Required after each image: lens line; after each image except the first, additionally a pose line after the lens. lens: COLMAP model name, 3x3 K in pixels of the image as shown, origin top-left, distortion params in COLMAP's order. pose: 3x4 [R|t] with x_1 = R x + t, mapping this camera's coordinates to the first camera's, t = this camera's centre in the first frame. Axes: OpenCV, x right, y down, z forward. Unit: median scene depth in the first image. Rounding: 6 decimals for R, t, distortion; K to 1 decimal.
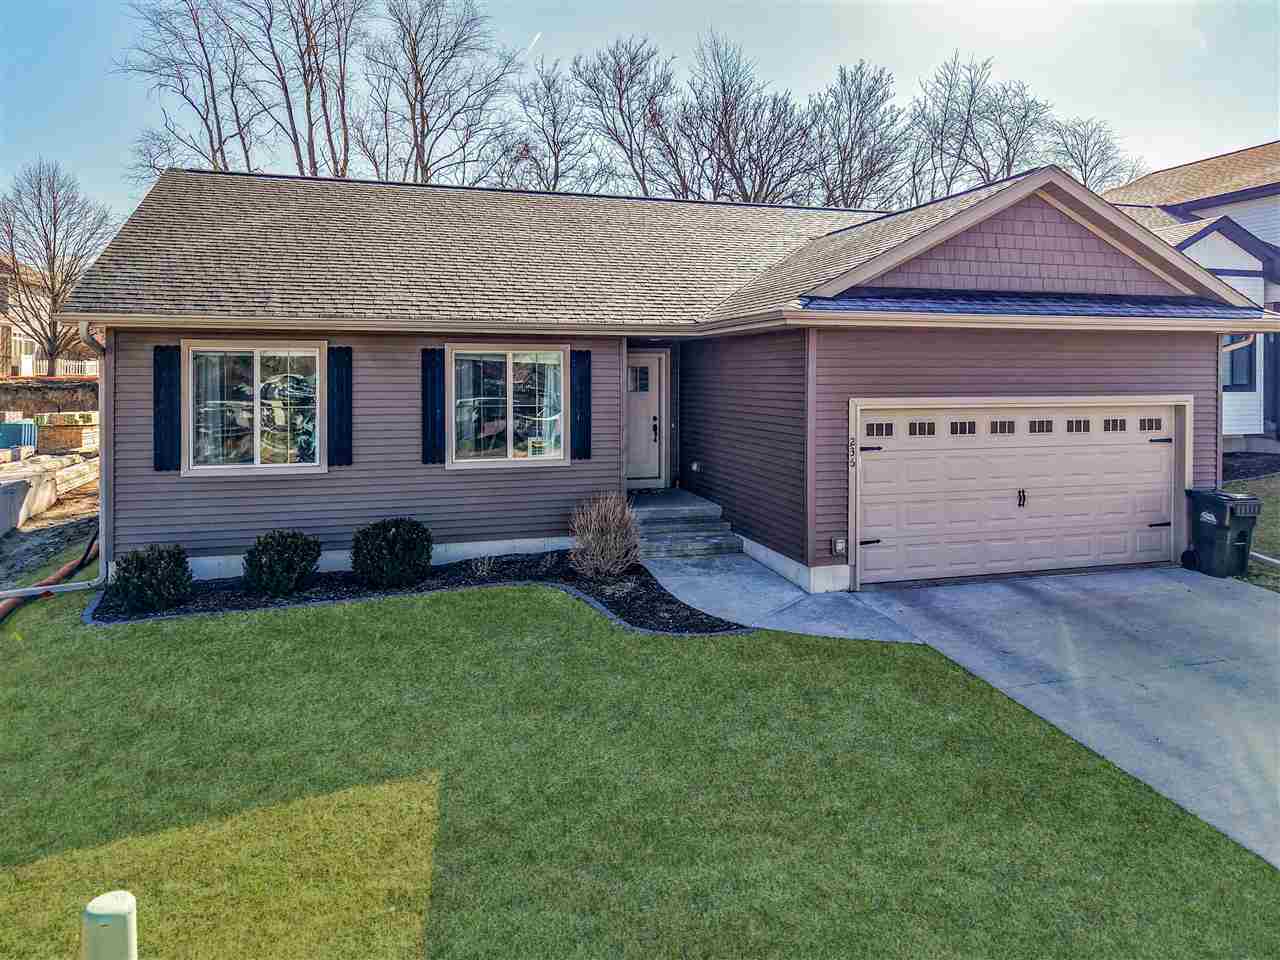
lens RADIAL K [[901.0, 0, 639.2], [0, 901.0, 374.8], [0, 0, 1]] dist [0.008907, -0.001895]
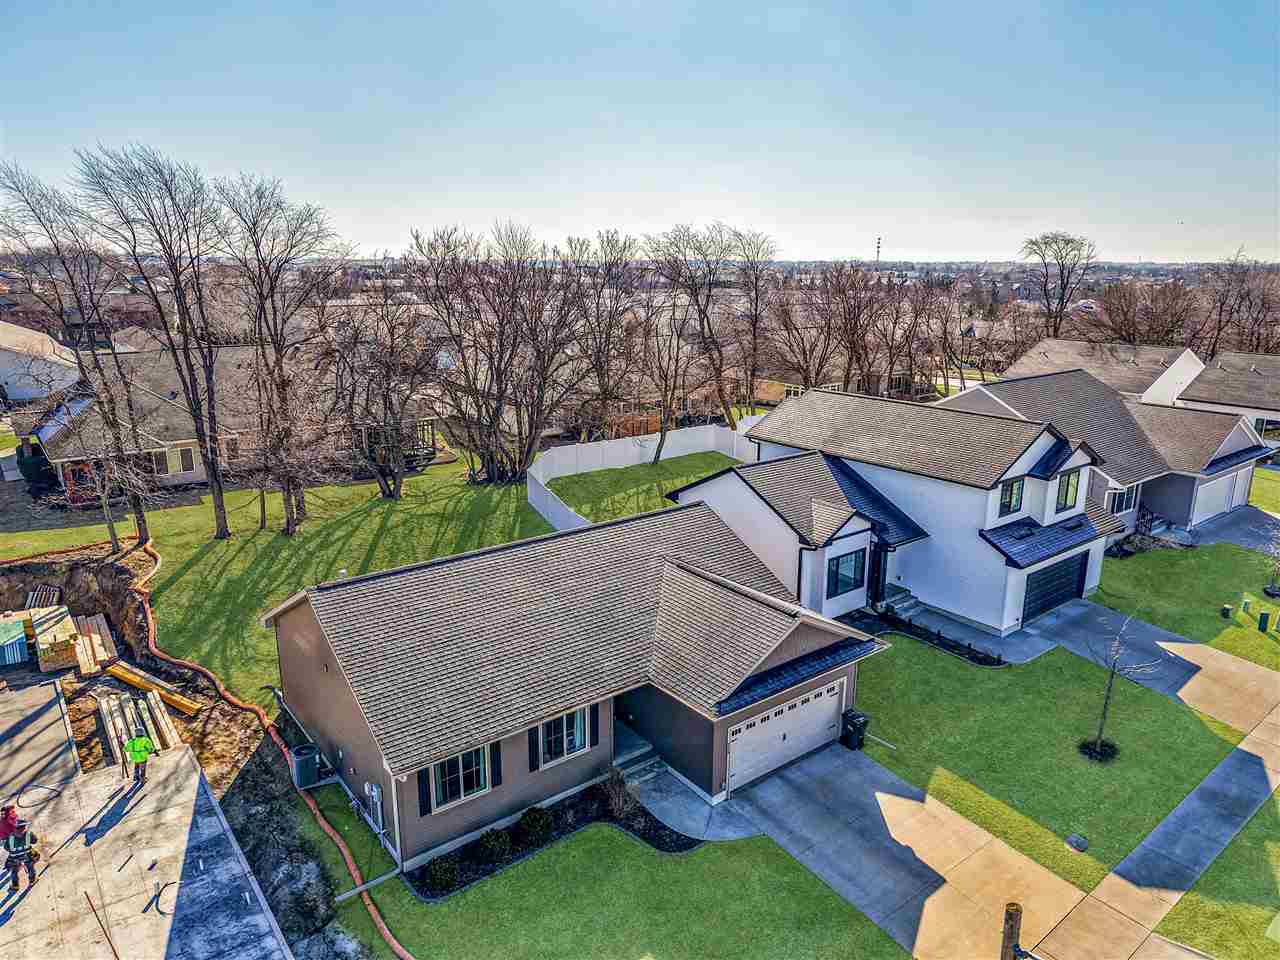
lens RADIAL K [[862.4, 0, 640.0], [0, 862.4, 480.0], [0, 0, 1]] dist [0.015054, -0.005966]
pose [[0.930947, -0.090648, 0.353723, -0.638977], [-0.000117, 0.968623, 0.248535, -1.031614], [-0.365153, -0.231414, 0.901726, -0.714380]]
